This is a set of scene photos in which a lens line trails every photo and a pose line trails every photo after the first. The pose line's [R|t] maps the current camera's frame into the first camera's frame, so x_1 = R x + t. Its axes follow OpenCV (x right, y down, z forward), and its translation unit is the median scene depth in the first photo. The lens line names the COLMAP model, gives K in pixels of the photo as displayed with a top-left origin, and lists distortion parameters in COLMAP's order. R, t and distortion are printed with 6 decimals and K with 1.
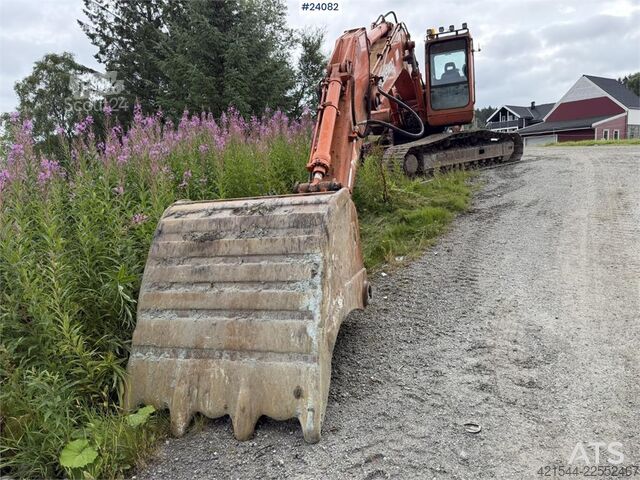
lens RADIAL K [[451.8, 0, 319.1], [0, 451.8, 234.2], [0, 0, 1]] dist [0.075974, -0.102748]
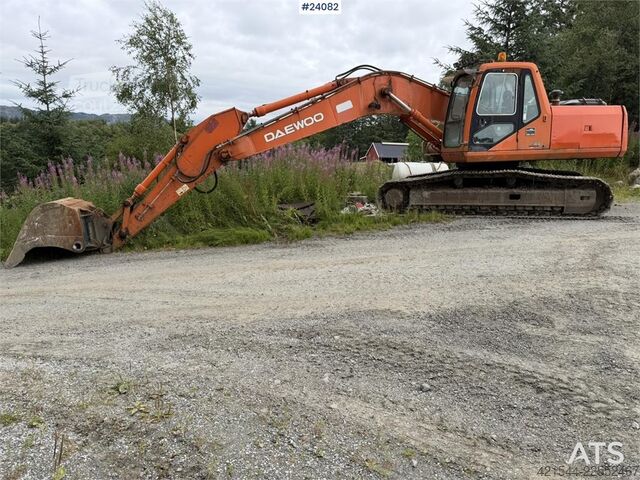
lens RADIAL K [[444.5, 0, 320.7], [0, 444.5, 238.9], [0, 0, 1]] dist [0.125676, -0.198306]
pose [[0.510912, 0.244957, -0.823994, 1.905089], [-0.185202, 0.967397, 0.172754, -0.393258], [0.839446, 0.064343, 0.539621, 0.525705]]
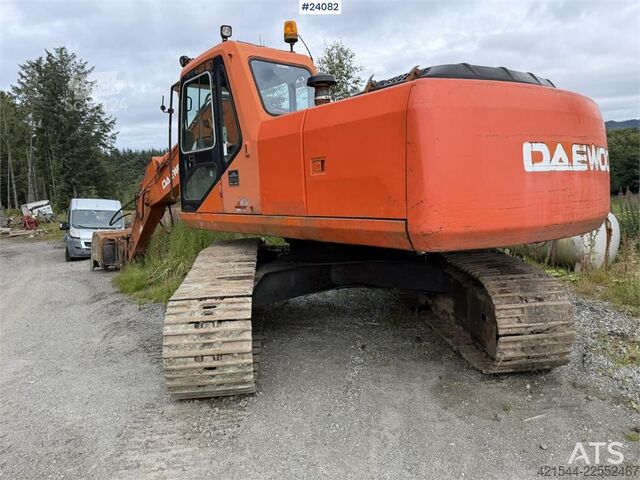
lens RADIAL K [[450.6, 0, 321.7], [0, 450.6, 238.4], [0, 0, 1]] dist [0.058833, -0.081337]
pose [[-0.521431, 0.224100, -0.823340, 1.408961], [-0.058592, 0.953216, 0.296557, -0.812489], [0.851279, 0.202875, -0.483906, 2.784498]]
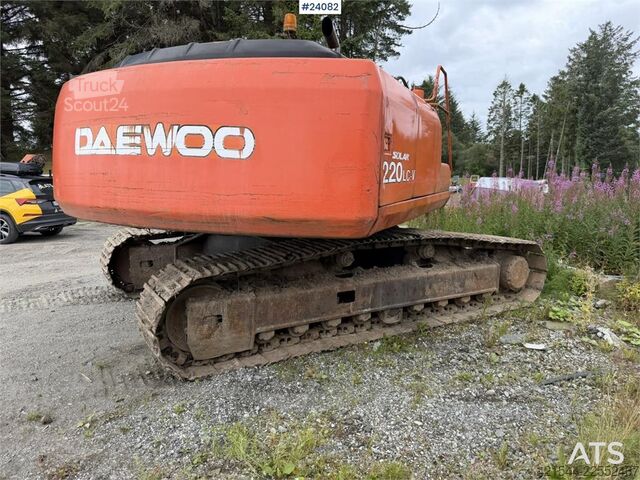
lens RADIAL K [[448.0, 0, 319.4], [0, 448.0, 239.0], [0, 0, 1]] dist [0.007350, 0.000996]
pose [[-0.990544, 0.073918, 0.115582, 0.369371], [0.106701, 0.944628, 0.310312, -0.785007], [-0.086244, 0.319710, -0.943582, 3.321488]]
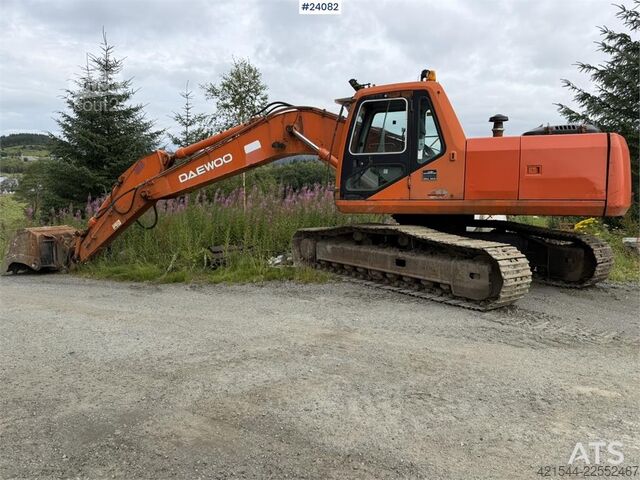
lens RADIAL K [[444.5, 0, 320.7], [0, 444.5, 238.9], [0, 0, 1]] dist [0.125676, -0.198306]
pose [[-0.016959, 0.198508, -0.979952, 2.042764], [-0.185711, 0.962414, 0.198169, -0.671550], [0.982458, 0.185349, 0.020543, 1.877862]]
